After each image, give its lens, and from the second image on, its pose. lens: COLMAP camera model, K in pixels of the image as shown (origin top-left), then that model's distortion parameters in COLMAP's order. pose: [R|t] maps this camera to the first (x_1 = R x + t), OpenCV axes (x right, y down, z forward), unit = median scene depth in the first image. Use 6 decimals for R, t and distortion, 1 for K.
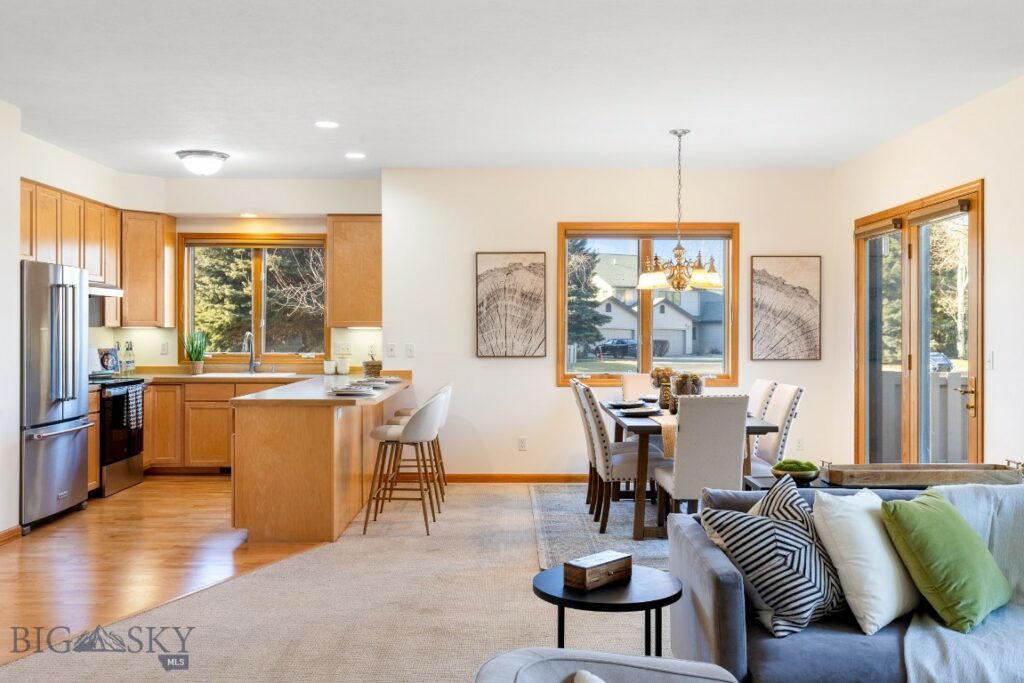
lens RADIAL K [[904.8, 0, 513.9], [0, 904.8, 335.6], [0, 0, 1]] dist [0.007243, 0.024584]
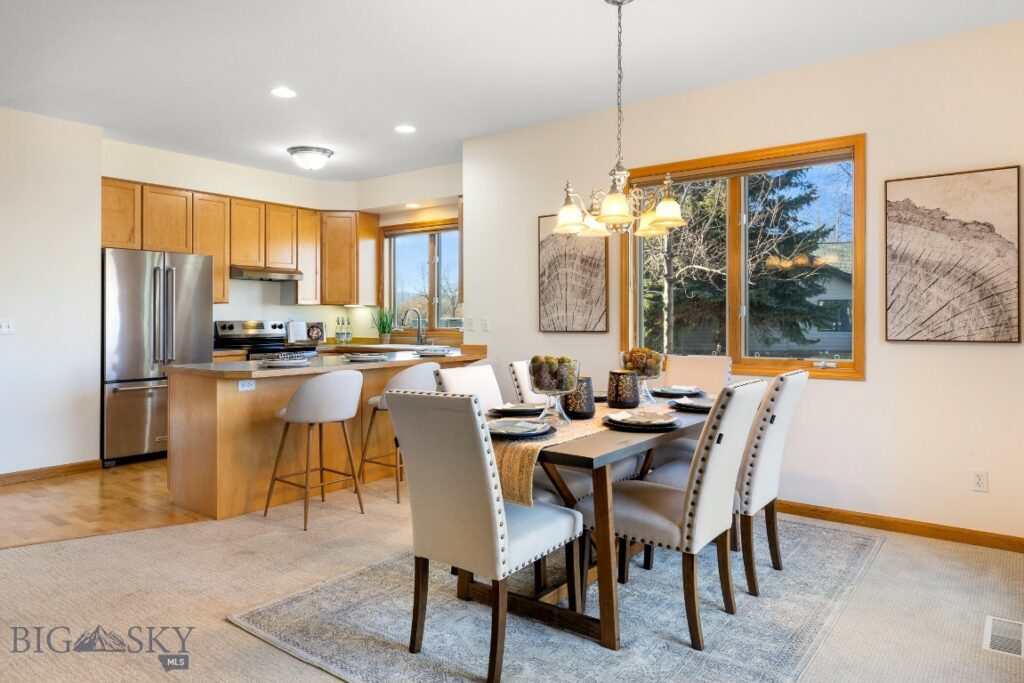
lens RADIAL K [[667.0, 0, 517.2], [0, 667.0, 315.9], [0, 0, 1]] dist [0.006540, 0.000923]
pose [[0.787505, -0.004764, -0.616289, 0.351616], [-0.000487, 0.999965, -0.008353, 0.013252], [0.616308, 0.006878, 0.787475, 0.461927]]
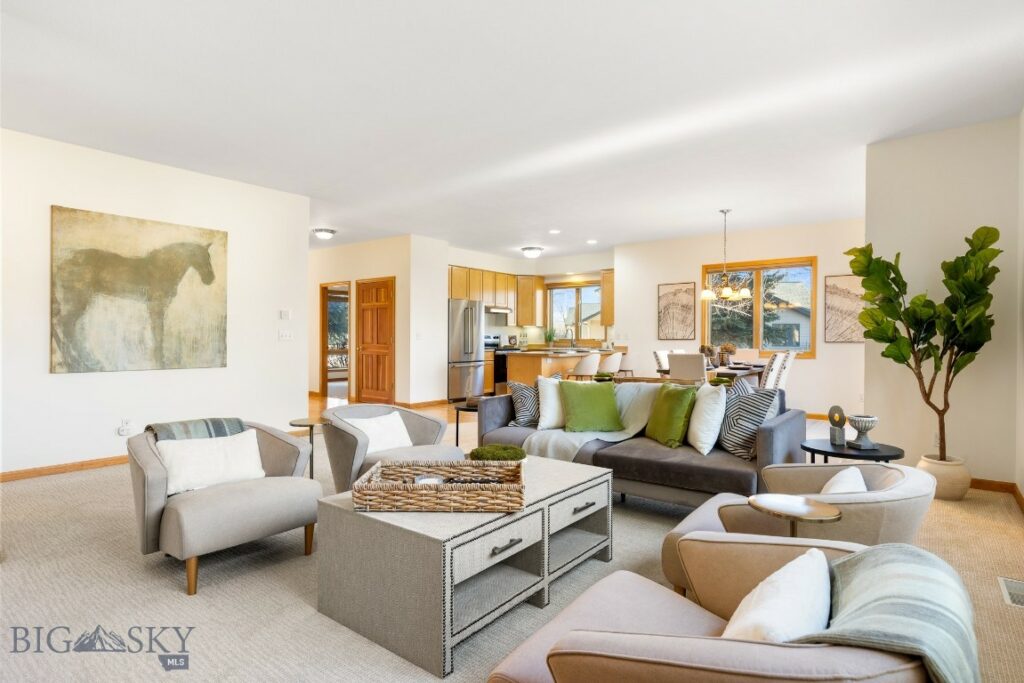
lens RADIAL K [[540.4, 0, 511.9], [0, 540.4, 340.6], [0, 0, 1]] dist [0.002785, 0.000203]
pose [[0.778352, 0.004901, -0.627810, 0.432362], [-0.005353, 0.999985, 0.001169, 0.026091], [0.627806, 0.002451, 0.778366, -0.077259]]
